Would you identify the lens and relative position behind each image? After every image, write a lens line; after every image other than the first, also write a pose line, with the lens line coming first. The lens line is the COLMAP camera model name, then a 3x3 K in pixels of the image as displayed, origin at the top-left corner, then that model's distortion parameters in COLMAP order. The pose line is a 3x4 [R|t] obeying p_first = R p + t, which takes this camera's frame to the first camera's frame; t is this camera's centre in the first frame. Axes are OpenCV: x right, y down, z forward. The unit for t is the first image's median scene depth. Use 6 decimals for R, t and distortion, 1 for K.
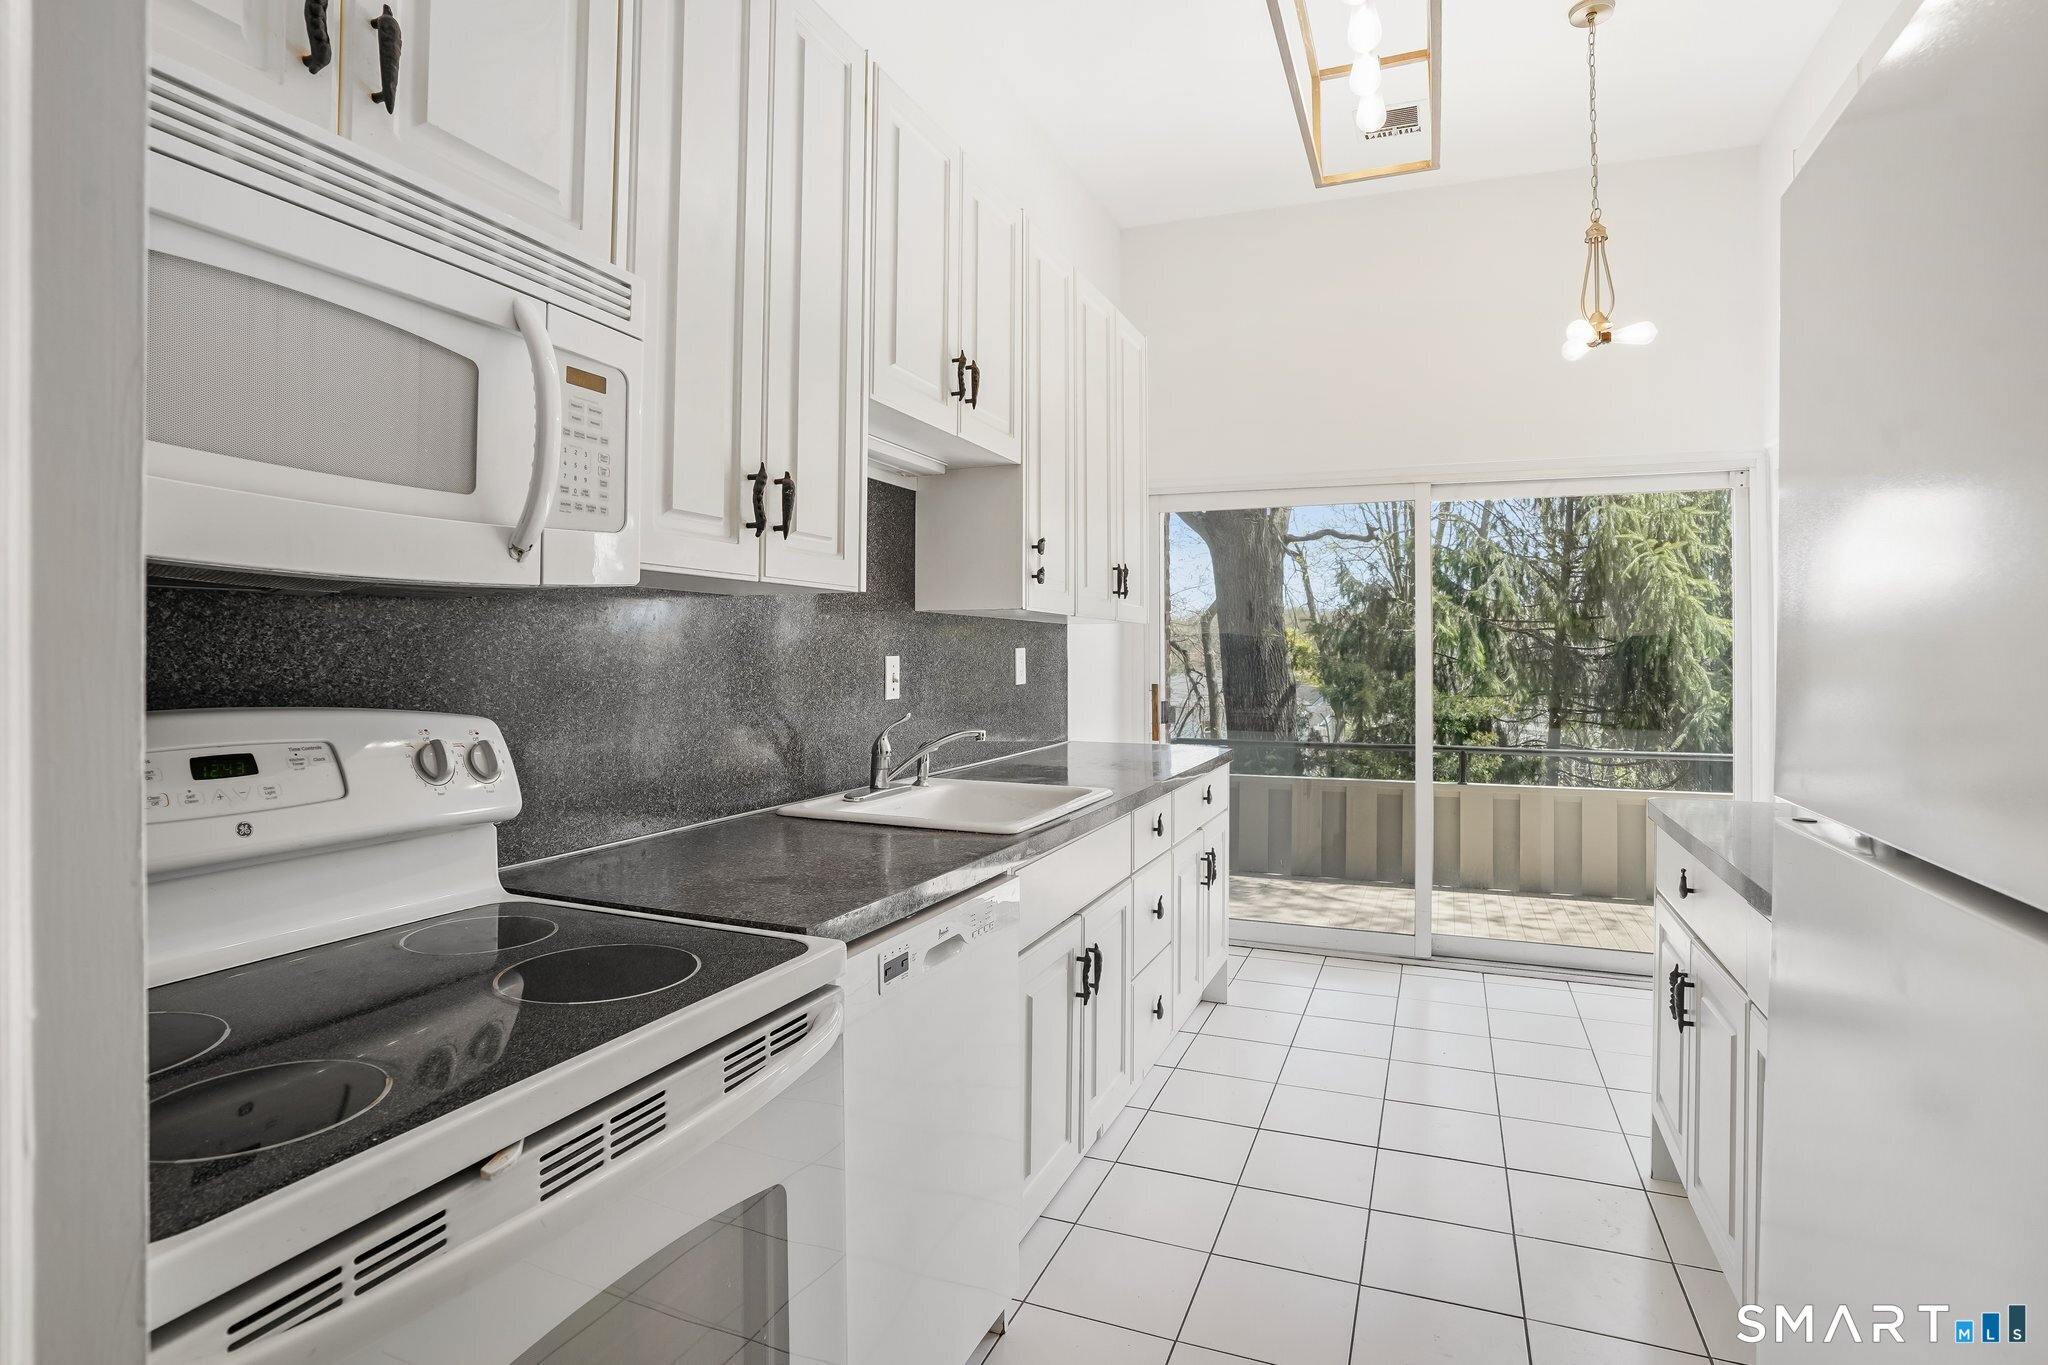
lens RADIAL K [[1052.3, 0, 1035.5], [0, 1052.3, 671.6], [0, 0, 1]] dist [0.000755, -0.000013]
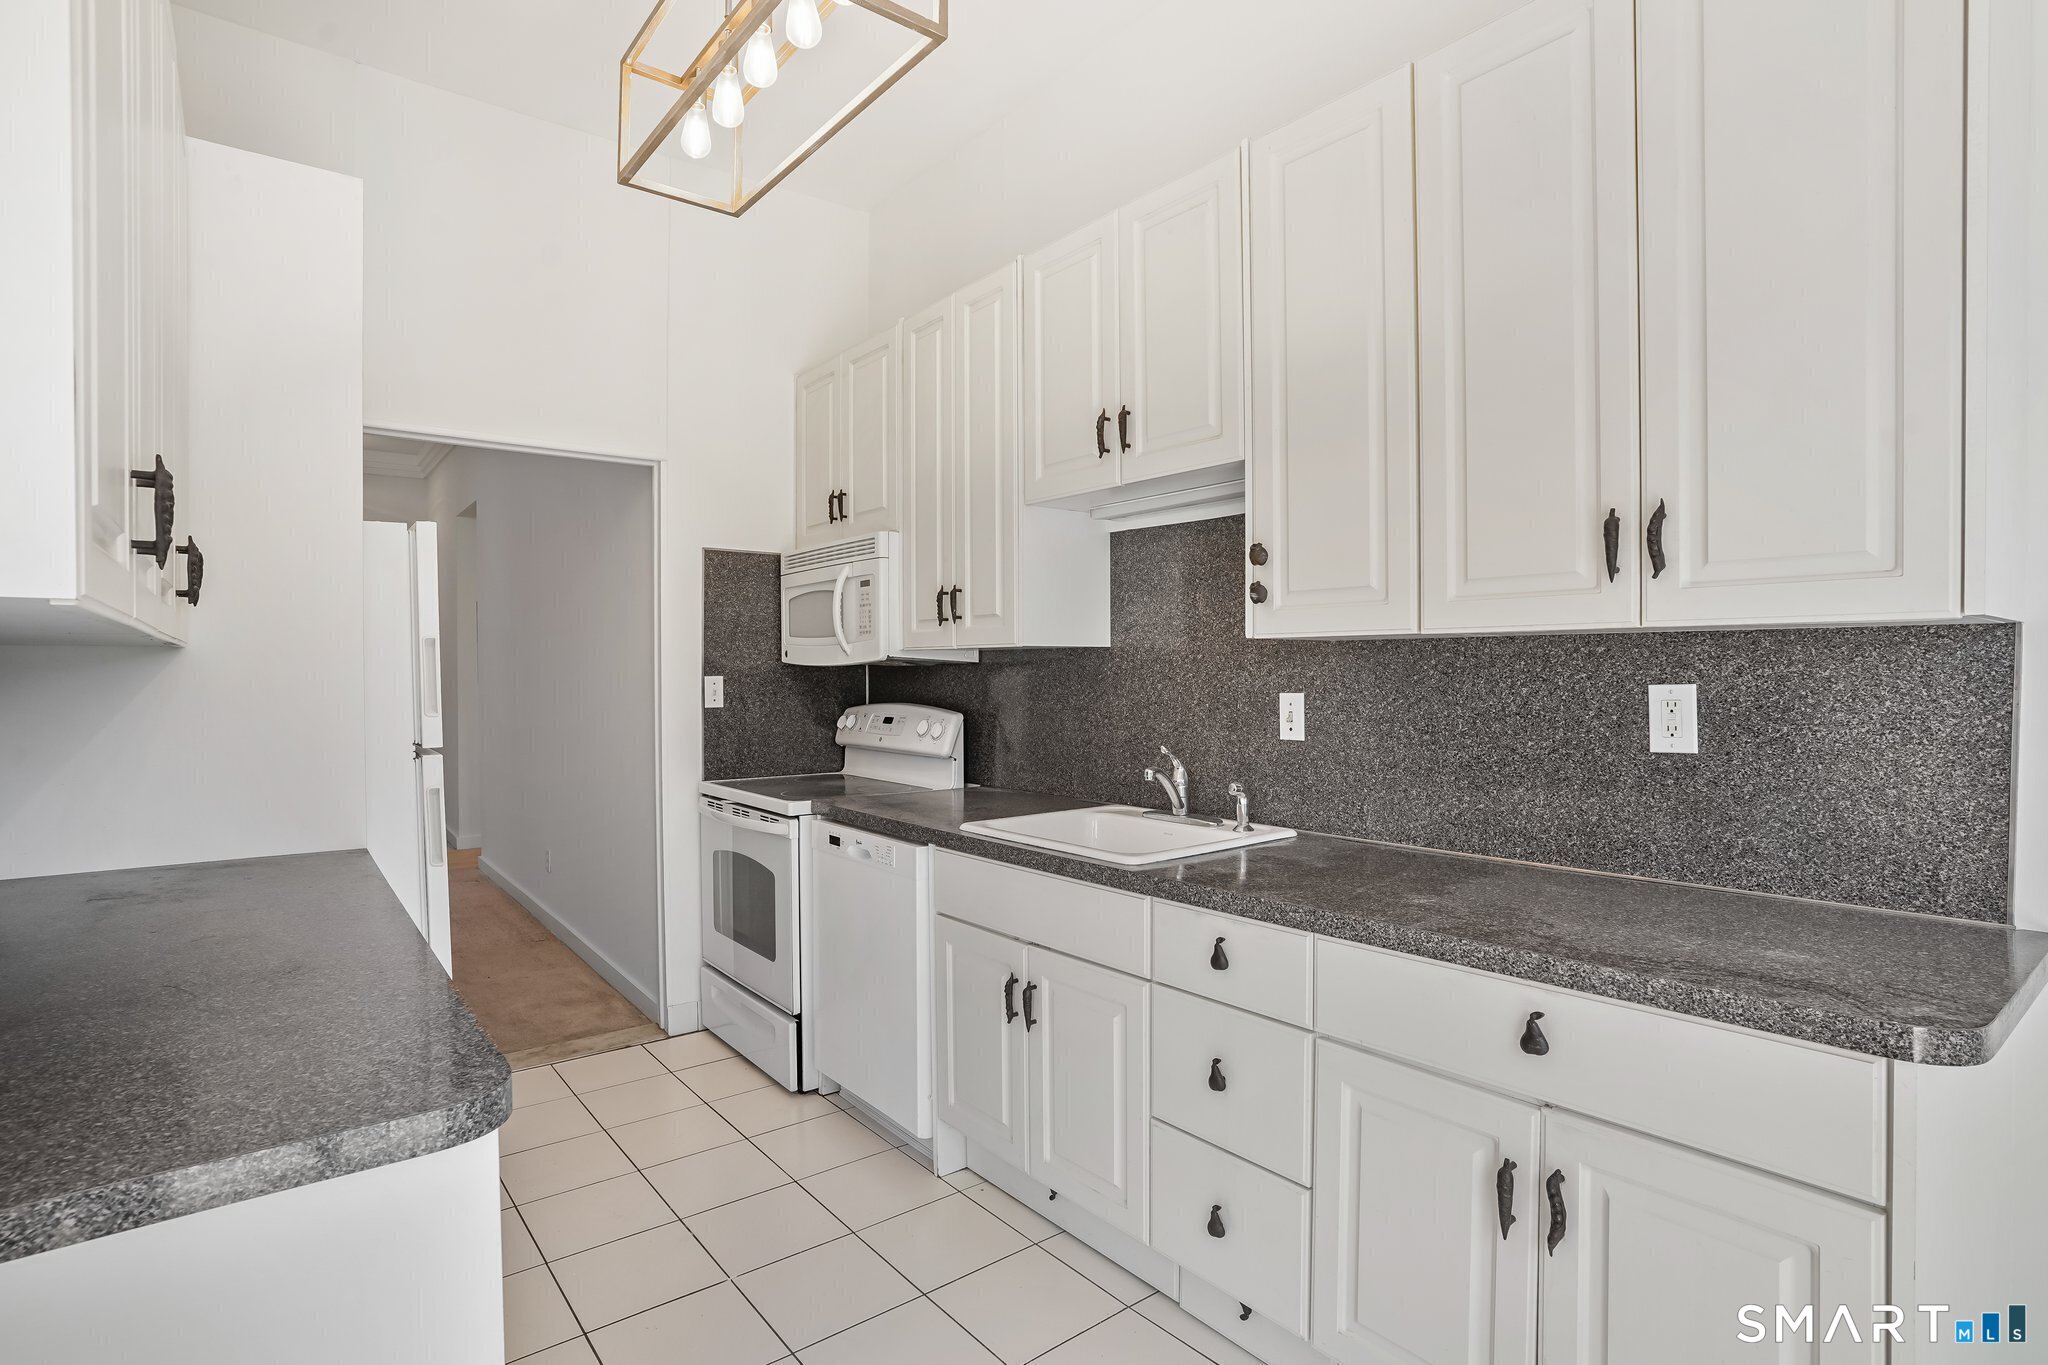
lens RADIAL K [[1023.2, 0, 1033.0], [0, 1023.2, 676.9], [0, 0, 1]] dist [-0.026546, 0.001667]
pose [[-0.497213, -0.010538, -0.867565, 0.757975], [-0.021635, 0.999766, 0.000255, -0.024462], [0.867359, 0.018897, -0.497324, 1.246334]]
